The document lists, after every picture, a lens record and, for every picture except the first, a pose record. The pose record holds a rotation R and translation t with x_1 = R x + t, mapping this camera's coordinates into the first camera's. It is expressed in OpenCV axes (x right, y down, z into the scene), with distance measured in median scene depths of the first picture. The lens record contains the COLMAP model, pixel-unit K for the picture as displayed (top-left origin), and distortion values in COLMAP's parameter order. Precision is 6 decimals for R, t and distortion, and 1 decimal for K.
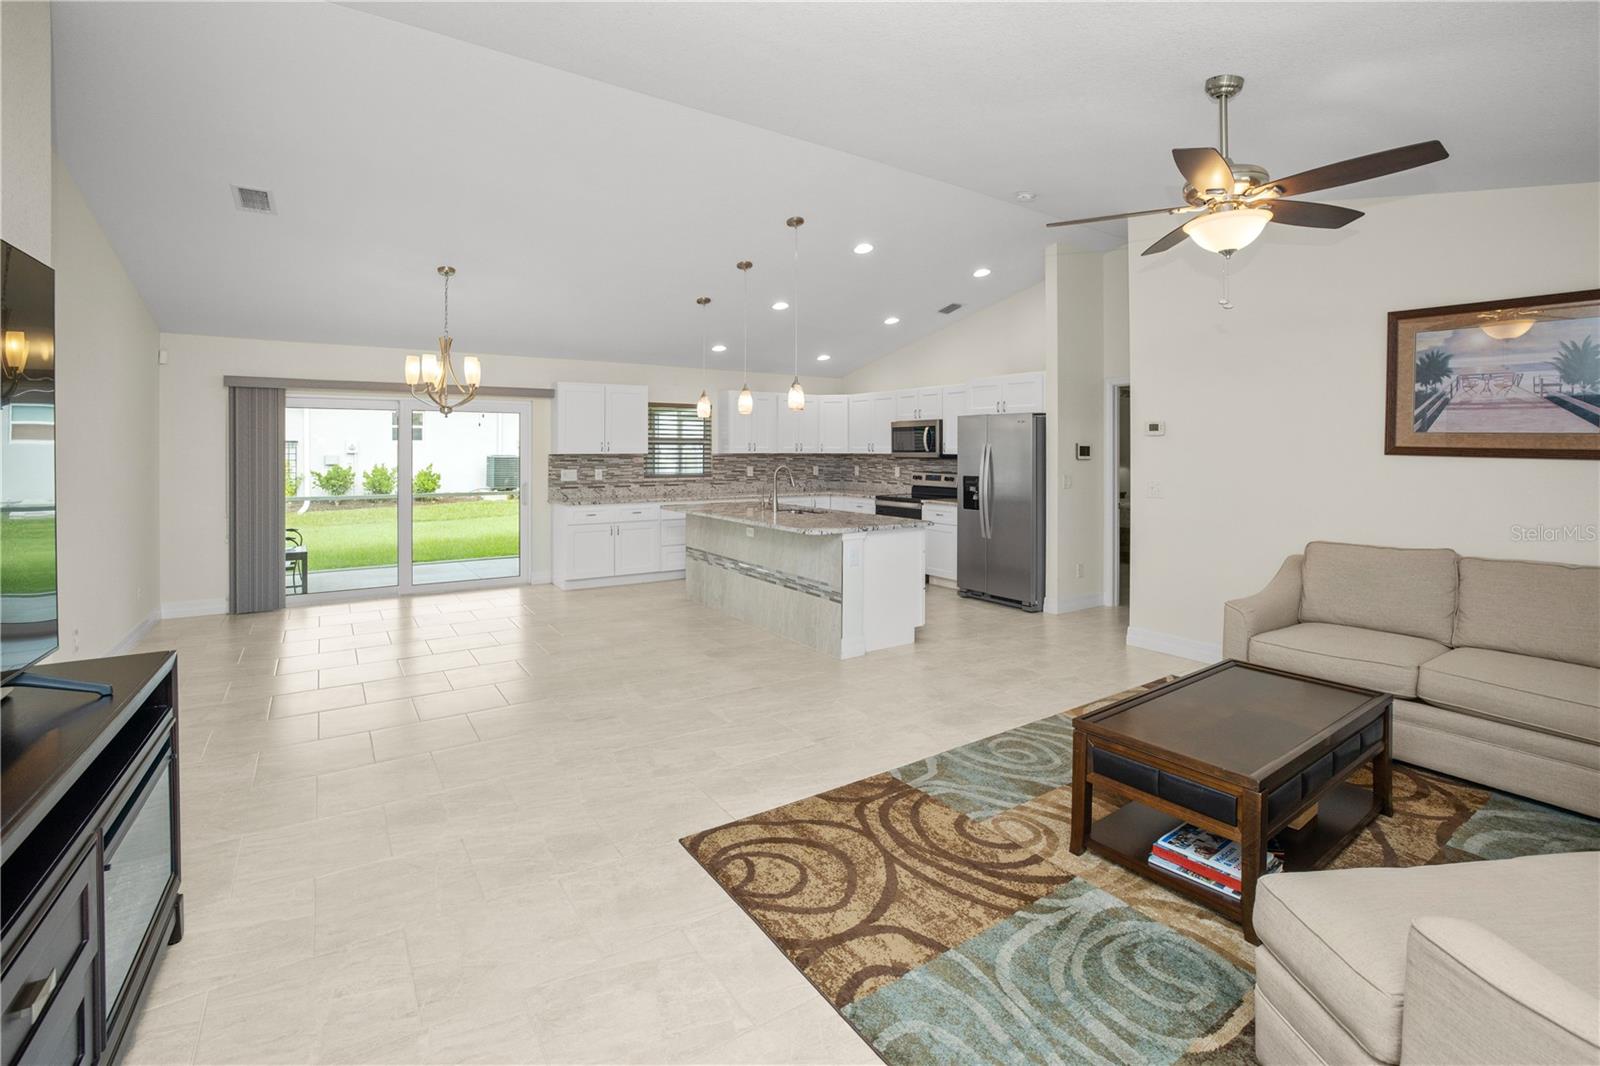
lens RADIAL K [[723.4, 0, 808.8], [0, 723.4, 454.4], [0, 0, 1]] dist [-0.054169, 0.021753]
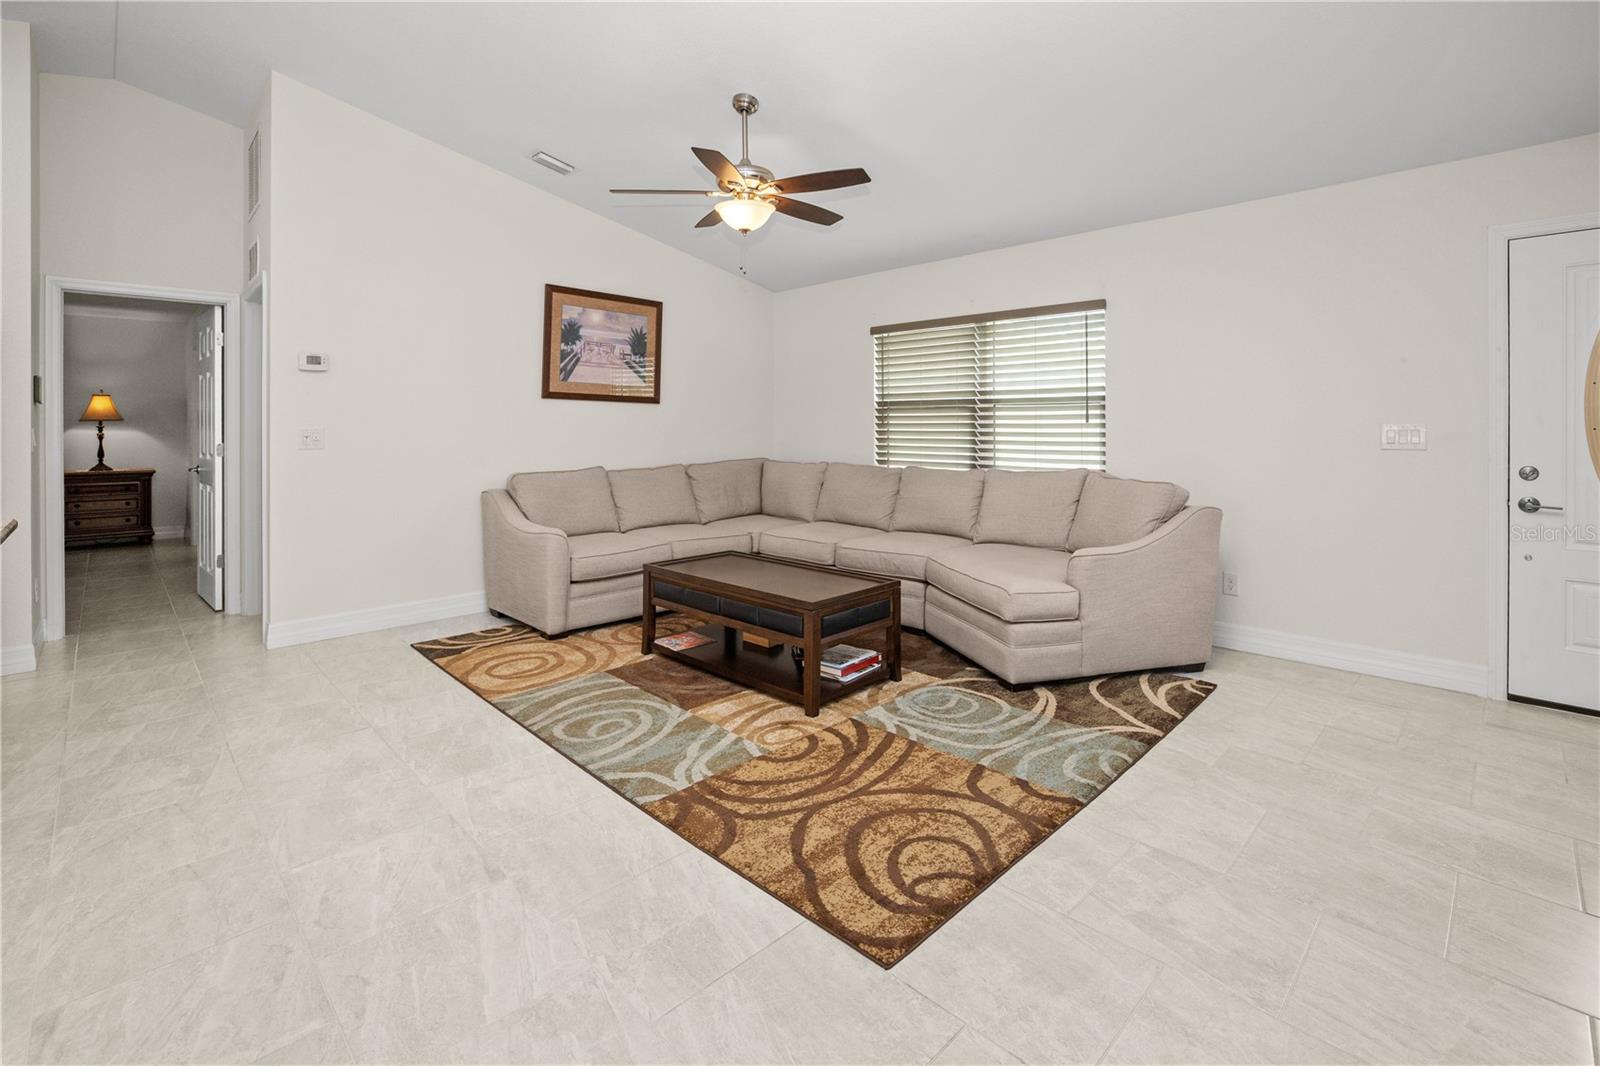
lens RADIAL K [[731.0, 0, 803.8], [0, 731.0, 424.0], [0, 0, 1]] dist [-0.052993, 0.019897]
pose [[-0.174538, 0.002275, 0.984648, -0.341644], [0.010769, 0.999942, -0.000401, 0.034002], [-0.984592, 0.010533, -0.174553, 0.520077]]
